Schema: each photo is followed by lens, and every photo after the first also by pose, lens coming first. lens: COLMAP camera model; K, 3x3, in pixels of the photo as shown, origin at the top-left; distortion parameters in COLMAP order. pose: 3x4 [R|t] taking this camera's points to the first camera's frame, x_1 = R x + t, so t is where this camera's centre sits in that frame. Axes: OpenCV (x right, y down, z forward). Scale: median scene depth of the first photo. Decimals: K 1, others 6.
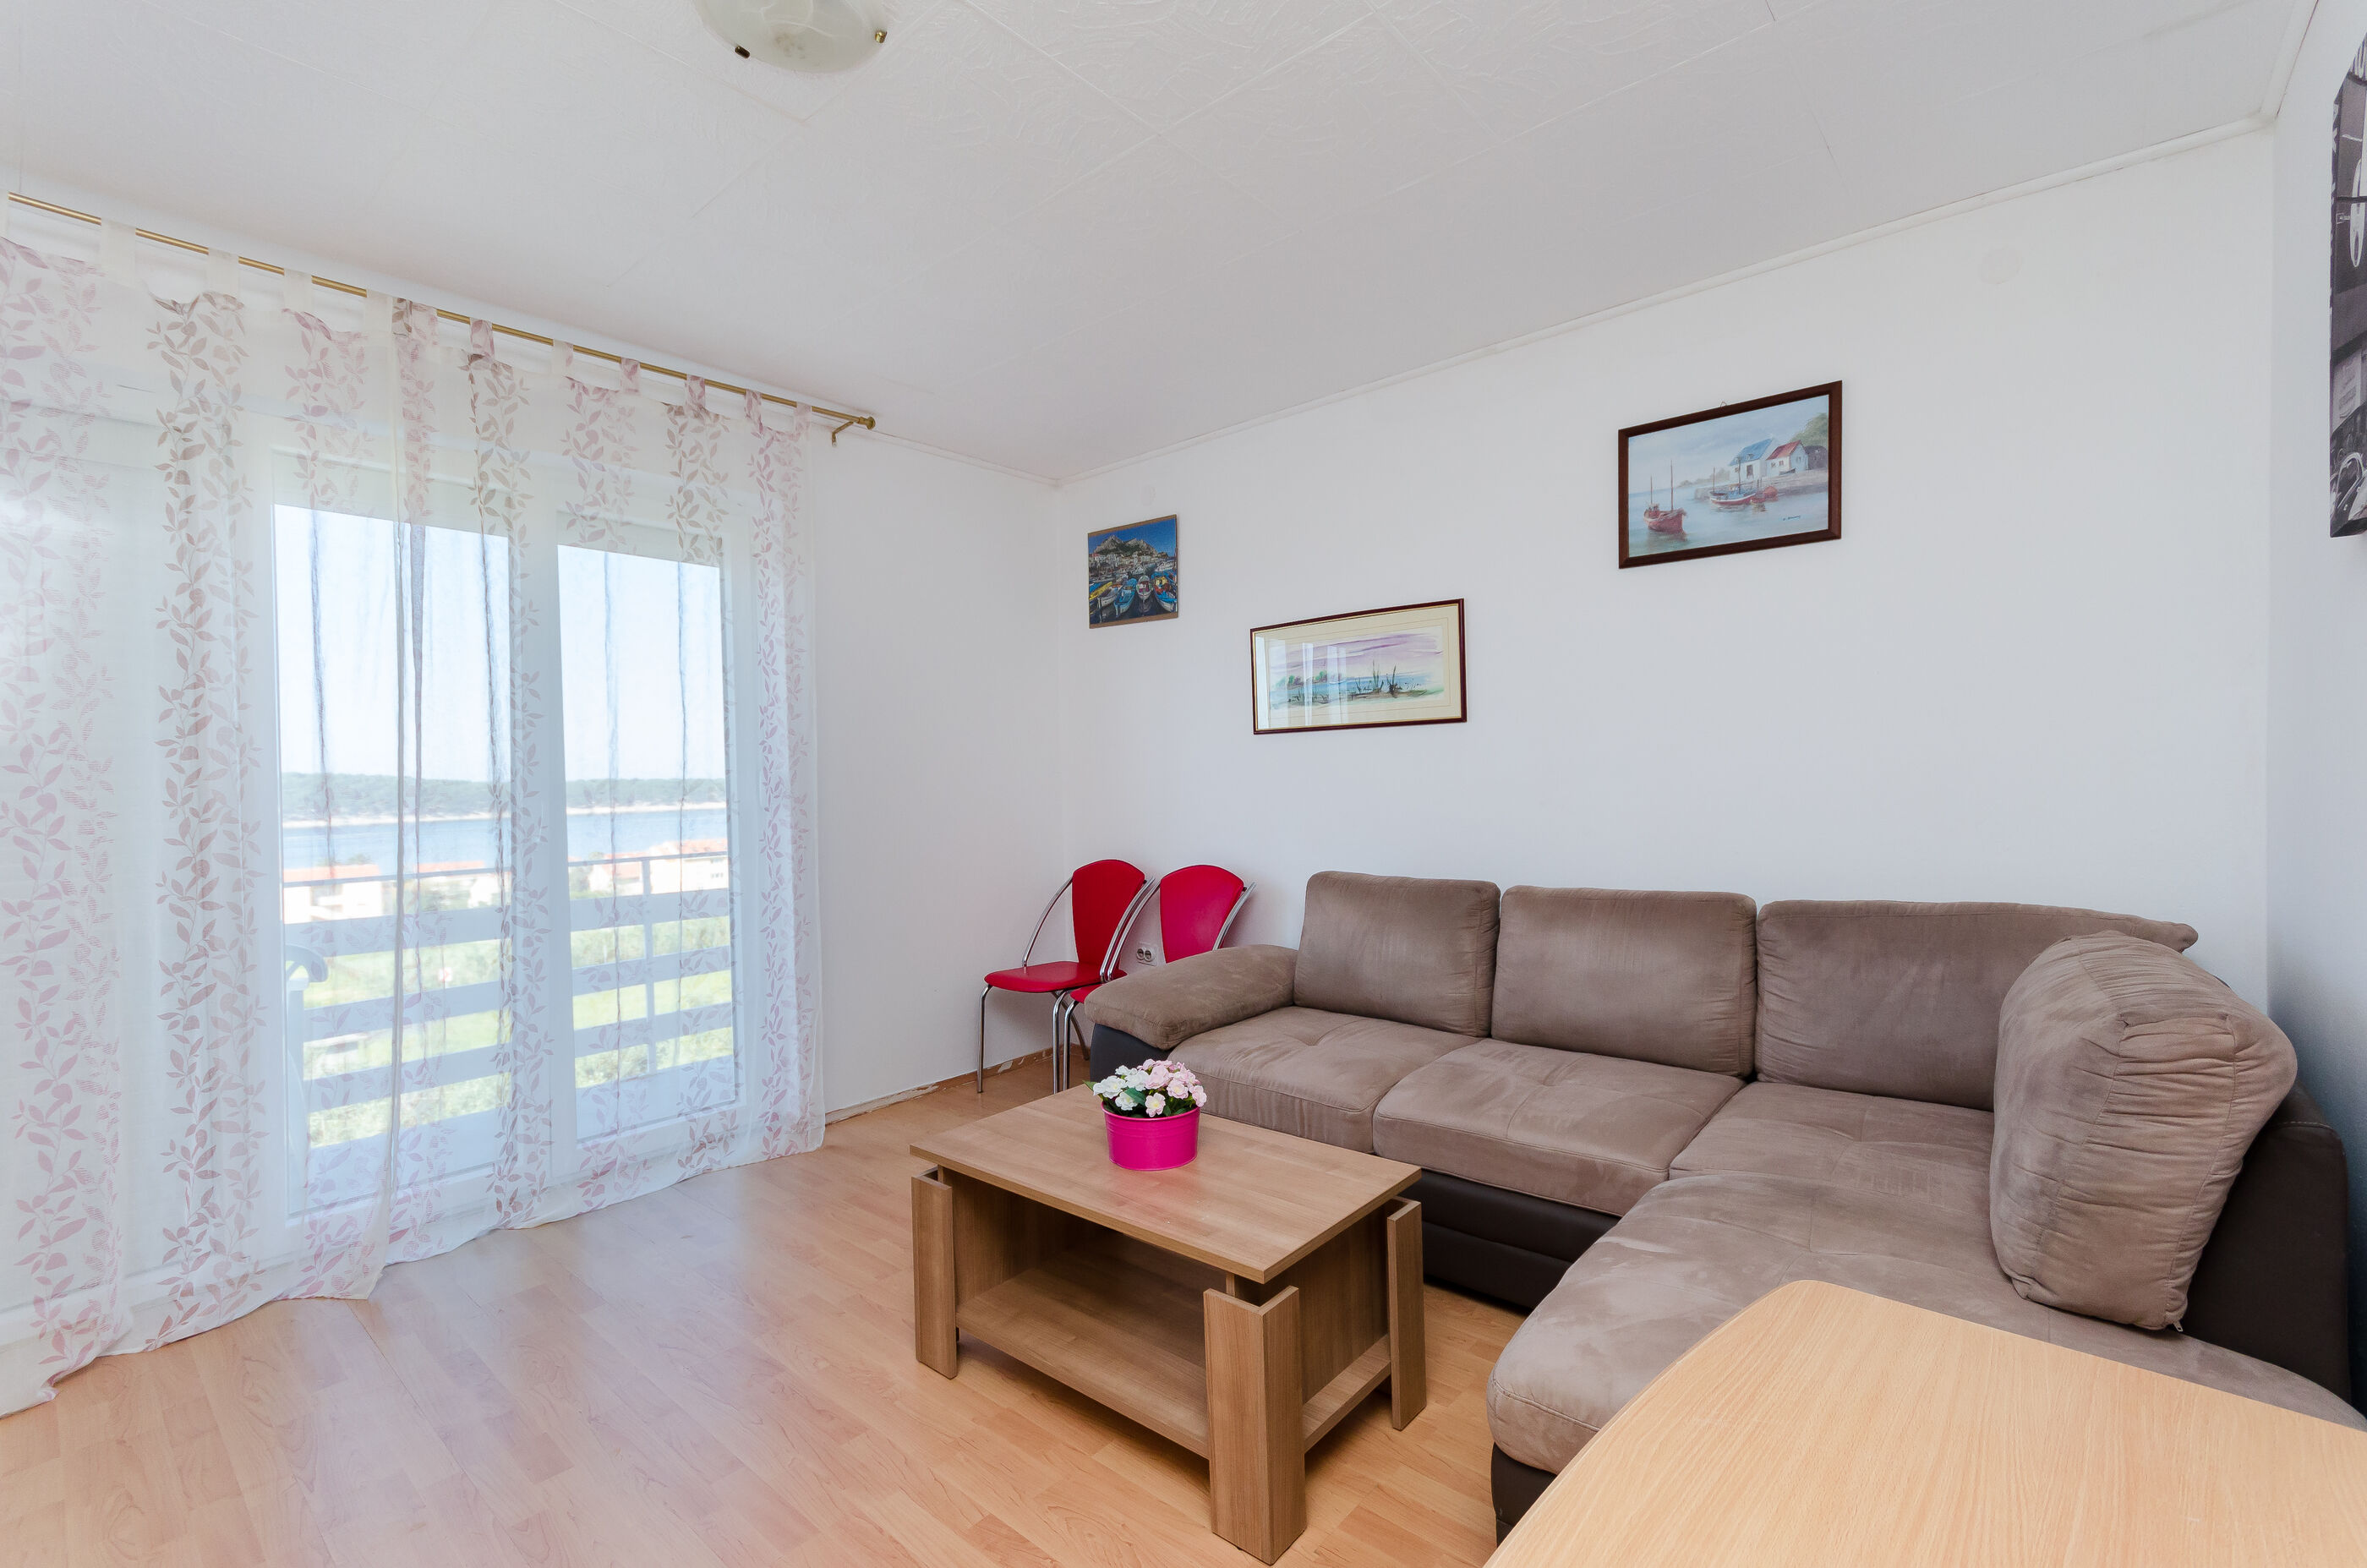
lens RADIAL K [[1034.5, 0, 1179.8], [0, 1034.5, 796.8], [0, 0, 1]] dist [0.006379, 0.000943]
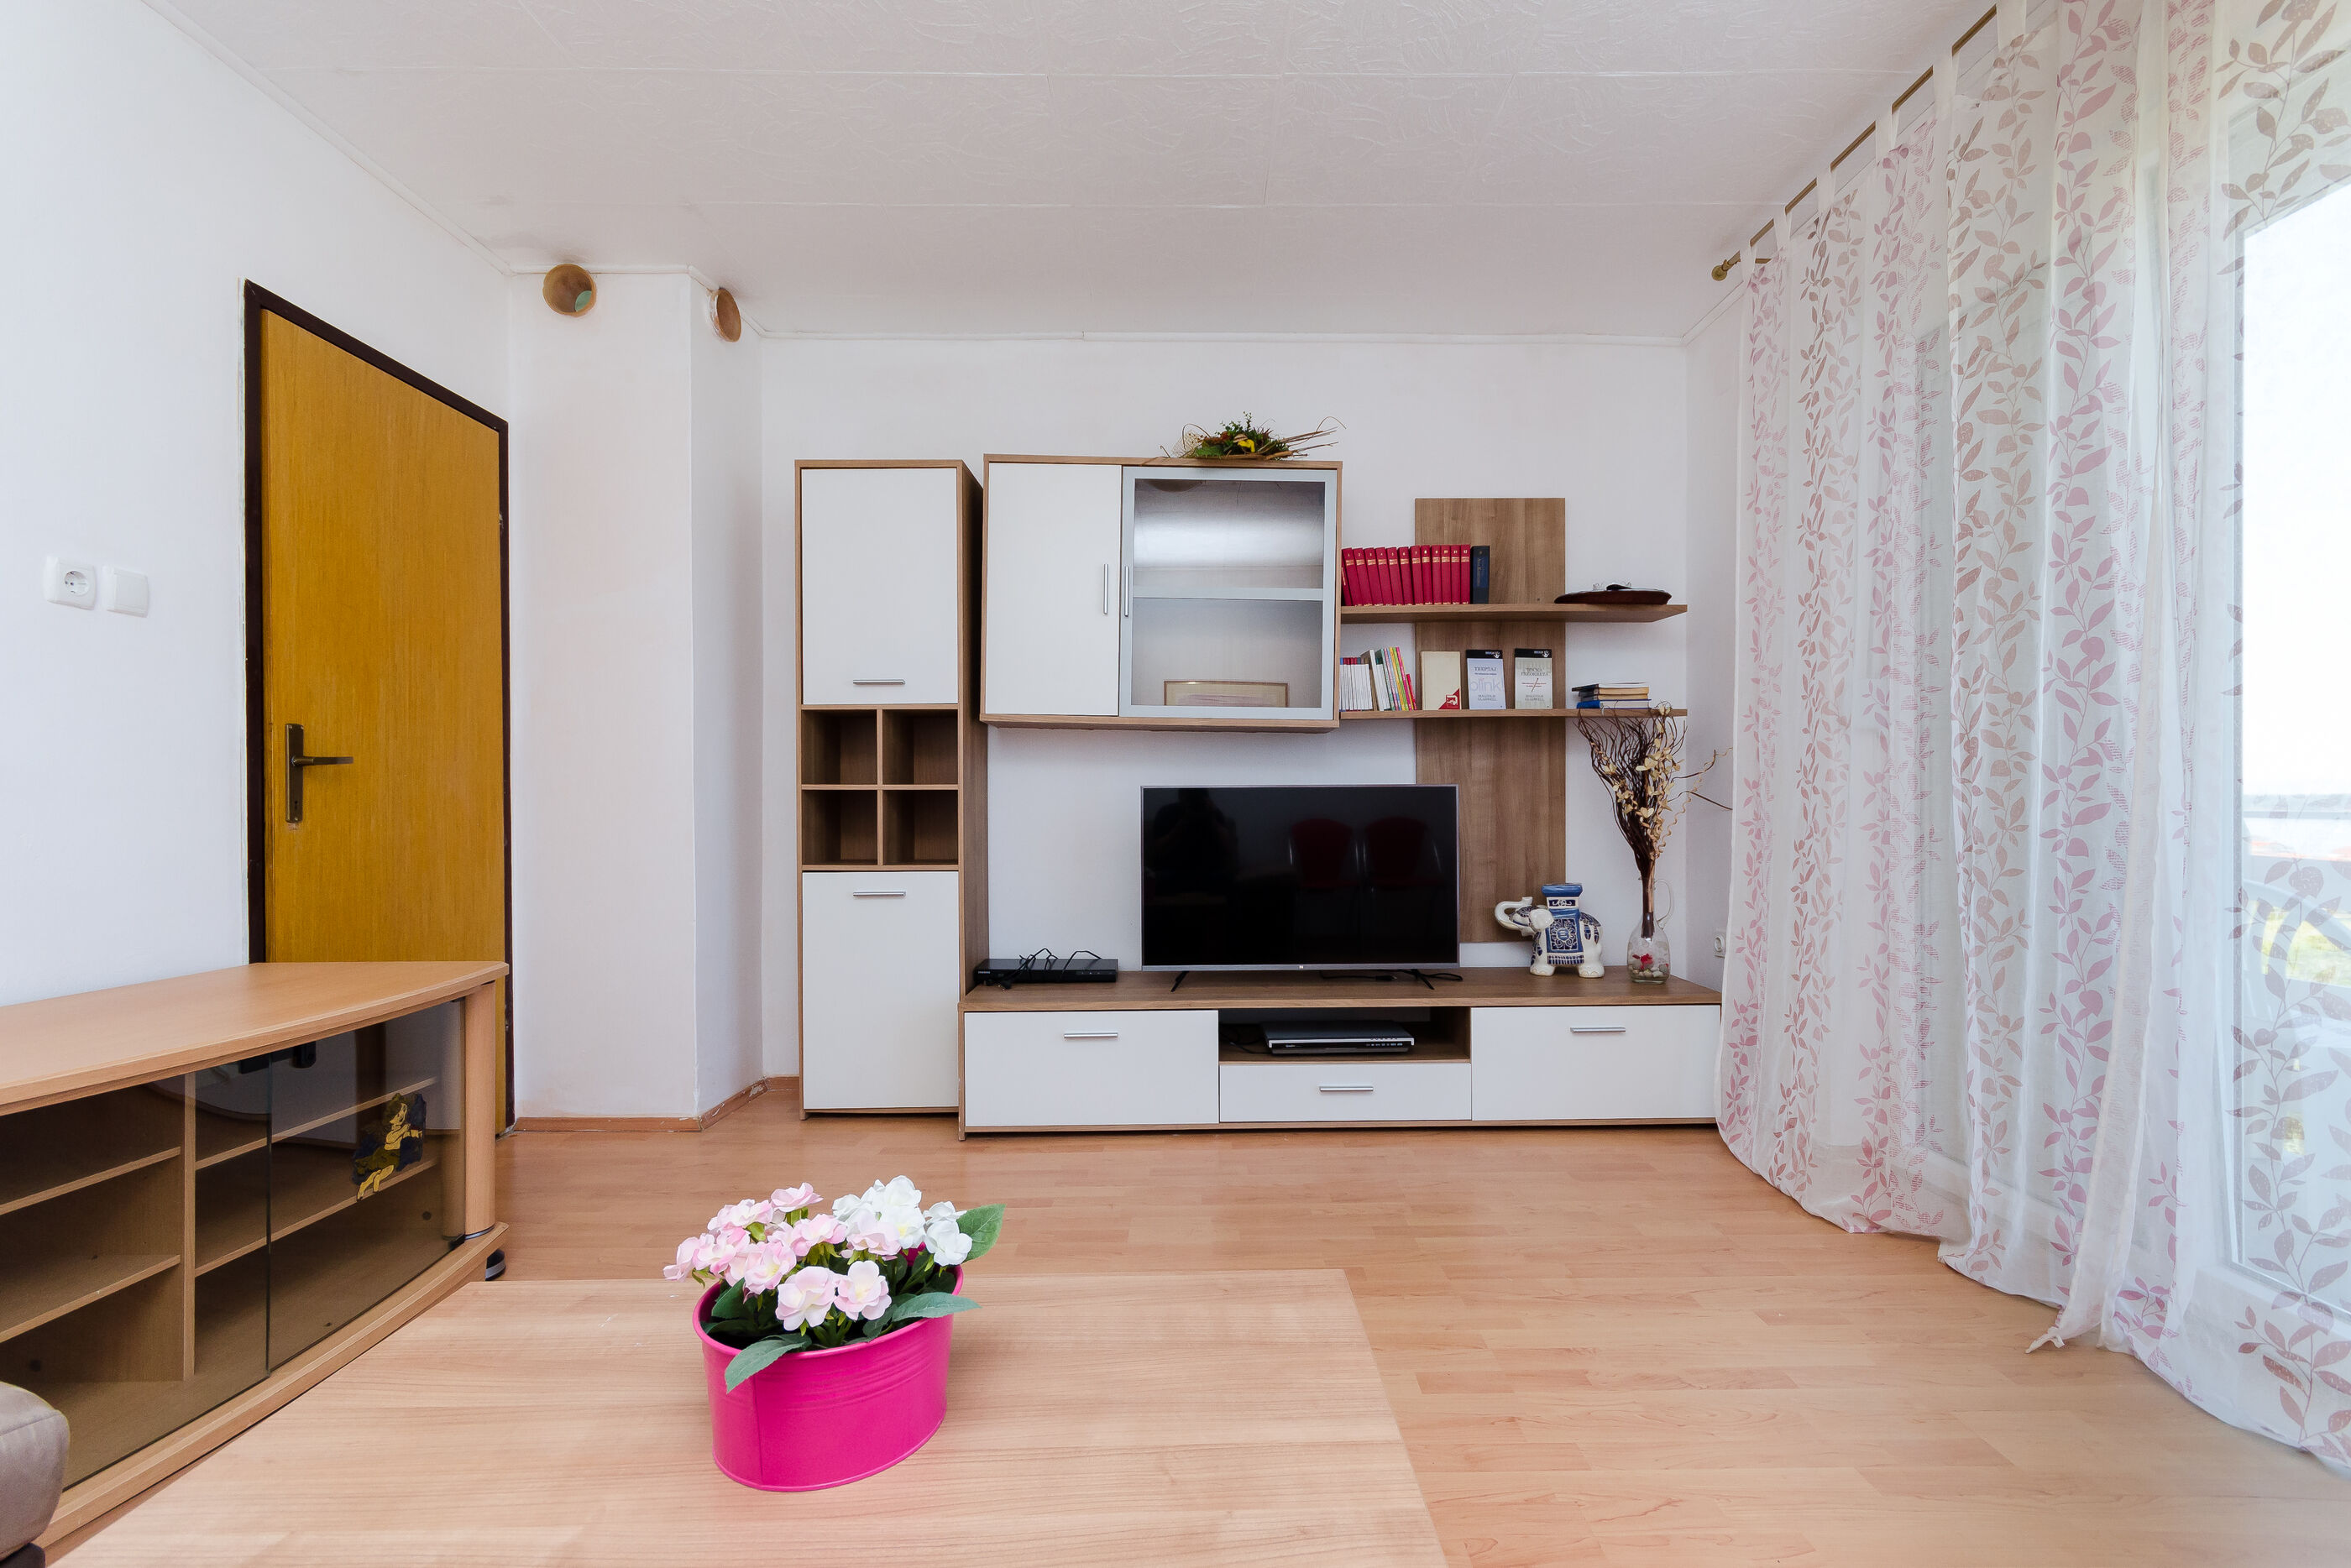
lens RADIAL K [[1077.4, 0, 1219.7], [0, 1077.4, 796.5], [0, 0, 1]] dist [0.000631, -0.000079]
pose [[-0.744615, 0.023312, -0.667087, 0.087346], [0.007822, 0.999626, 0.026202, 0.062000], [0.667449, 0.014293, -0.744518, 0.913715]]
